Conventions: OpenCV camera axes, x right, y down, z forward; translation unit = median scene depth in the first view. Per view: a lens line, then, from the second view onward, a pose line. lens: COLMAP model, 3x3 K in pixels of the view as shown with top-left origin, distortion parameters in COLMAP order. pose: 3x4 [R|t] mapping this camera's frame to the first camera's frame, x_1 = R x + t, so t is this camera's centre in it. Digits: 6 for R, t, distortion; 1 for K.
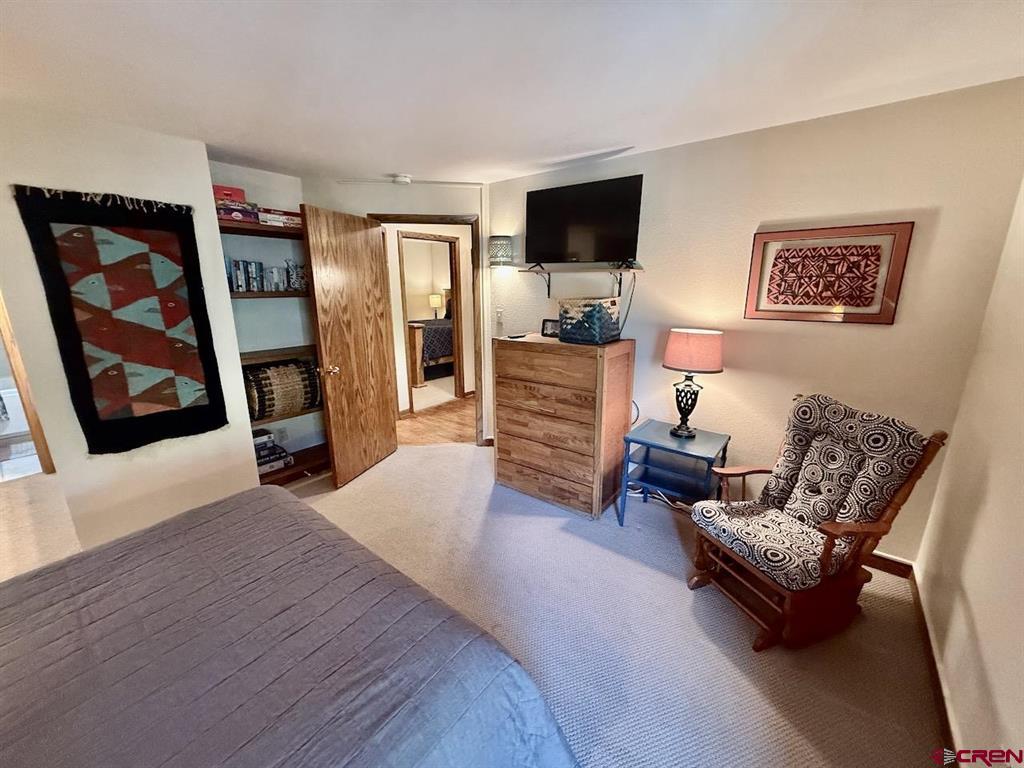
lens RADIAL K [[405.8, 0, 511.2], [0, 405.8, 384.2], [0, 0, 1]] dist [-0.001337, 0.000004]
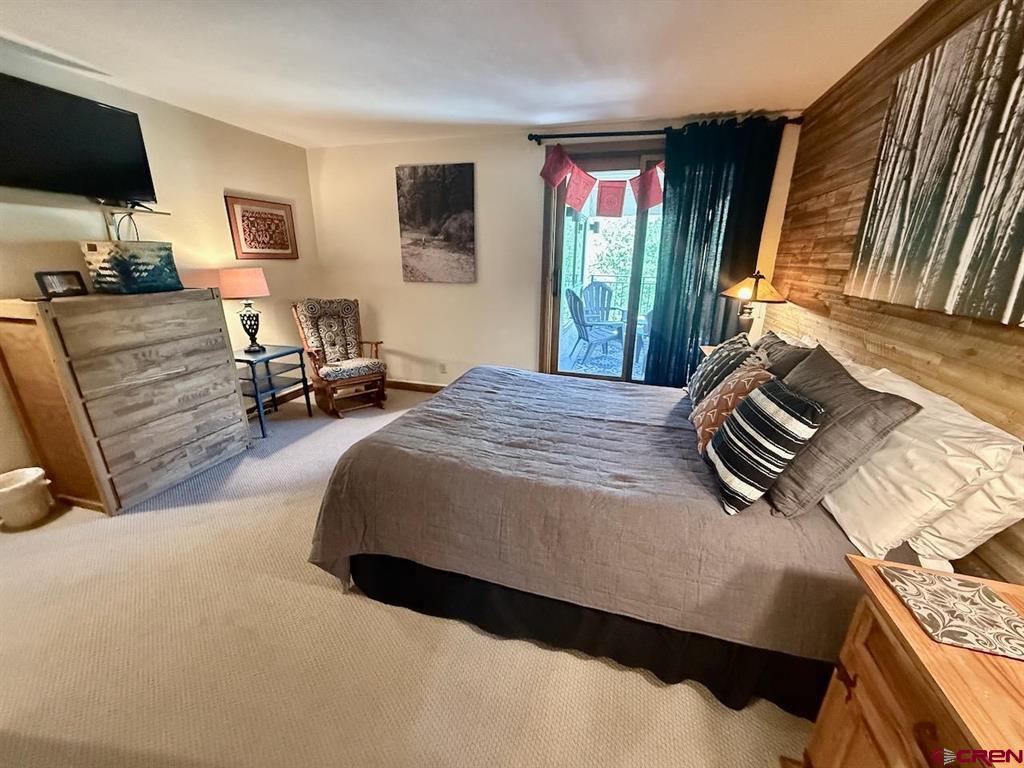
lens RADIAL K [[405.8, 0, 511.2], [0, 405.8, 389.7], [0, 0, 1]] dist [-0.001337, 0.000004]
pose [[-0.378368, -0.288729, 0.879473, -1.118135], [0.212645, 0.897587, 0.386160, -0.097578], [-0.900899, 0.333126, -0.278221, 0.684696]]
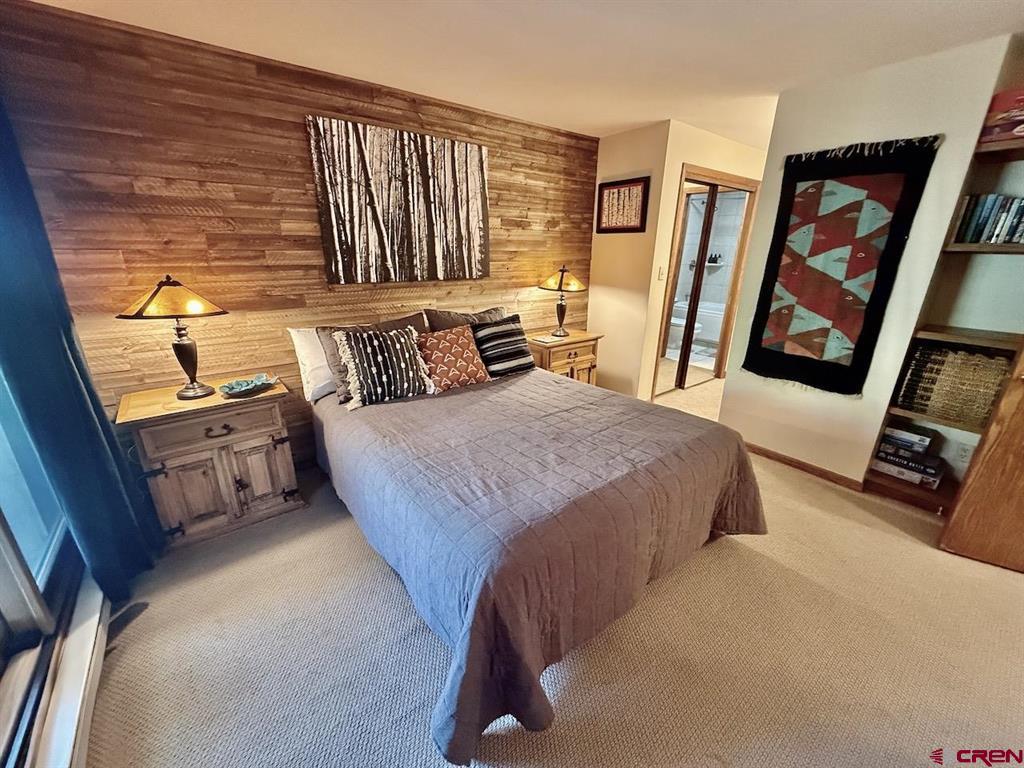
lens RADIAL K [[405.8, 0, 505.1], [0, 405.8, 383.7], [0, 0, 1]] dist [-0.001337, 0.000004]
pose [[-0.239026, 0.313802, -0.918910, 0.334481], [-0.242027, 0.897220, 0.369351, -0.071980], [0.940367, 0.310685, -0.138510, 0.425886]]
